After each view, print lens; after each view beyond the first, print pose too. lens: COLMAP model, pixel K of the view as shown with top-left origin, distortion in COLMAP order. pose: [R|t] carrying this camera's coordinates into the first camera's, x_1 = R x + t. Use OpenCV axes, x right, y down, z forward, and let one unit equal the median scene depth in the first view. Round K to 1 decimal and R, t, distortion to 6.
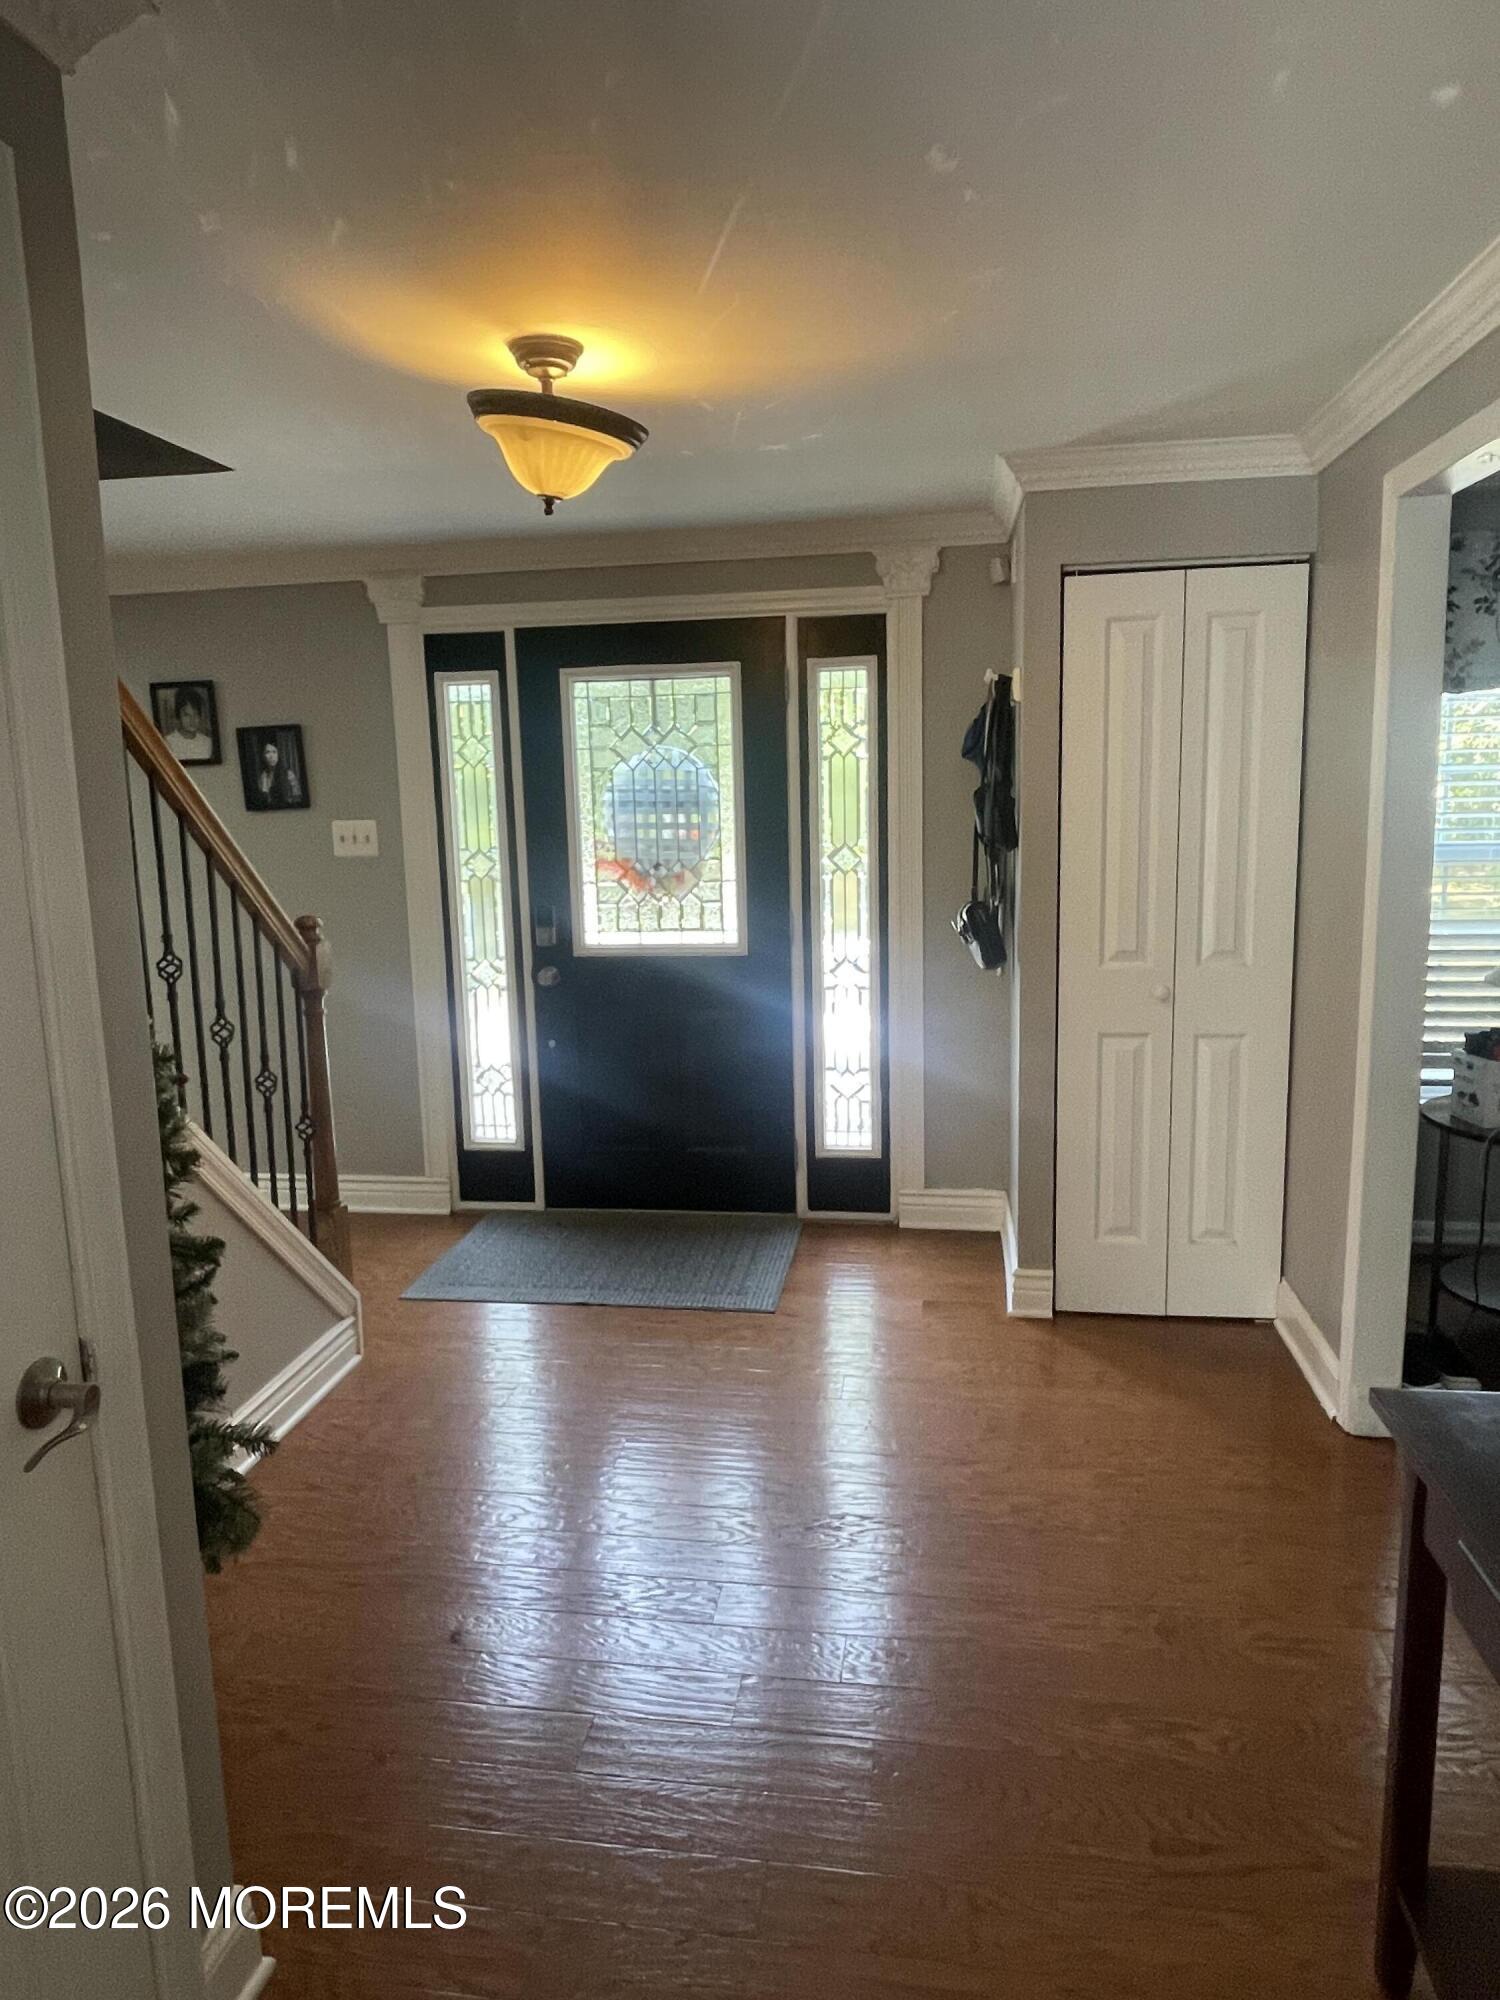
lens RADIAL K [[1294.5, 0, 744.8], [0, 1294.5, 1000.8], [0, 0, 1]] dist [0.034774, -0.002794]
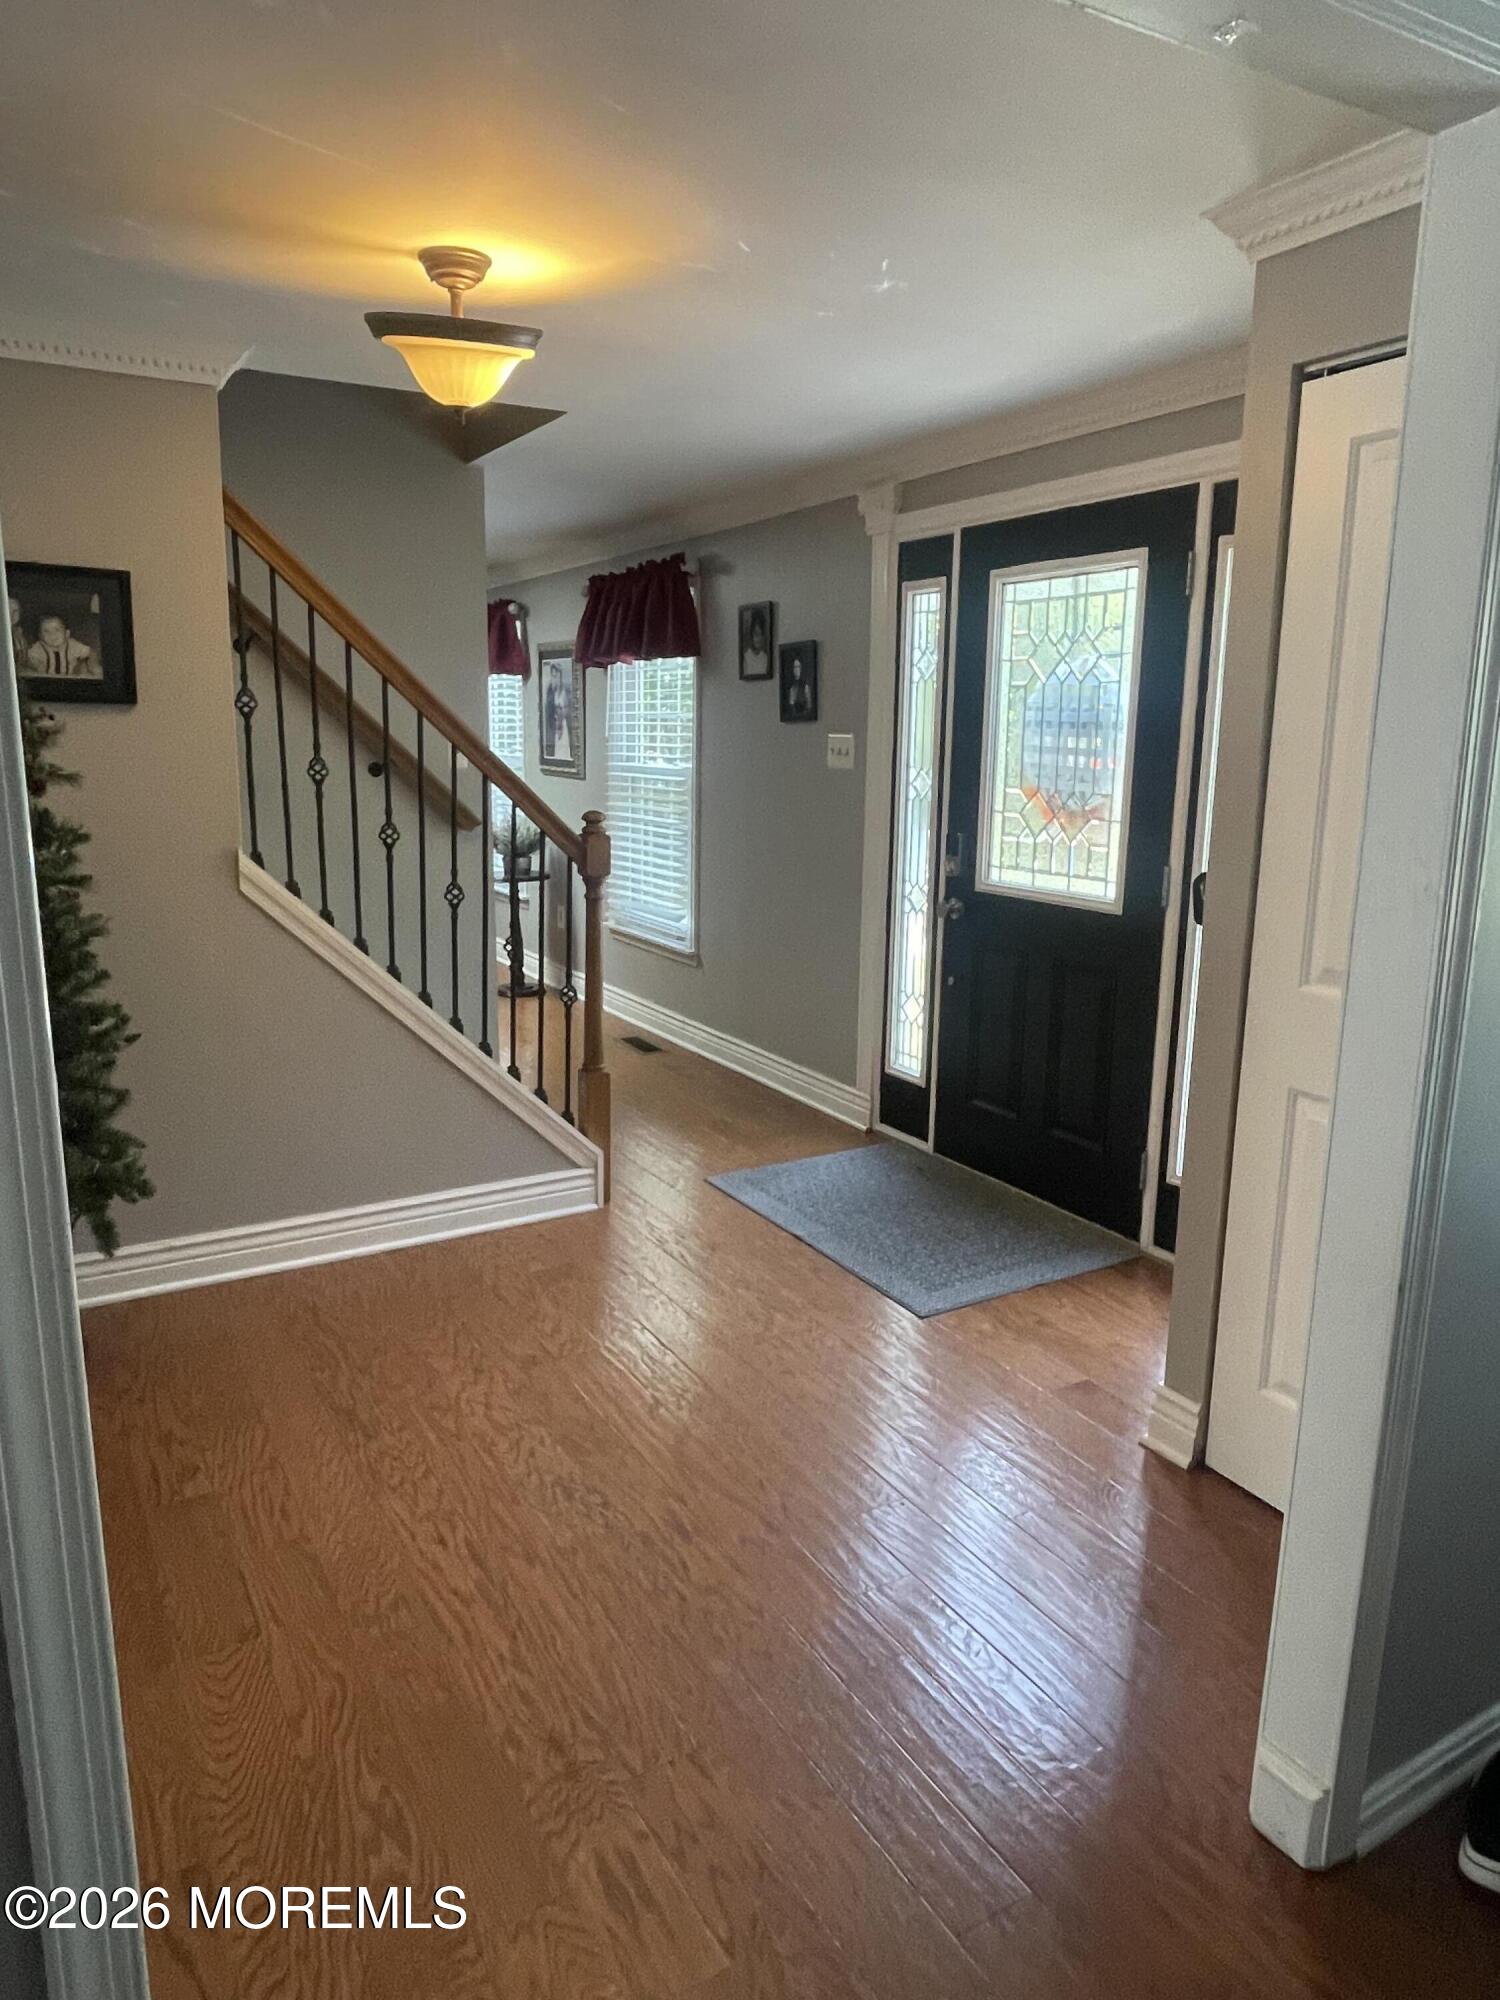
lens RADIAL K [[1294.5, 0, 710.9], [0, 1294.5, 990.4], [0, 0, 1]] dist [0.034774, -0.002794]
pose [[0.623269, 0.186126, -0.759535, 0.467759], [-0.147701, 0.981800, 0.119389, -0.047693], [0.767932, 0.037773, 0.639416, 0.279423]]
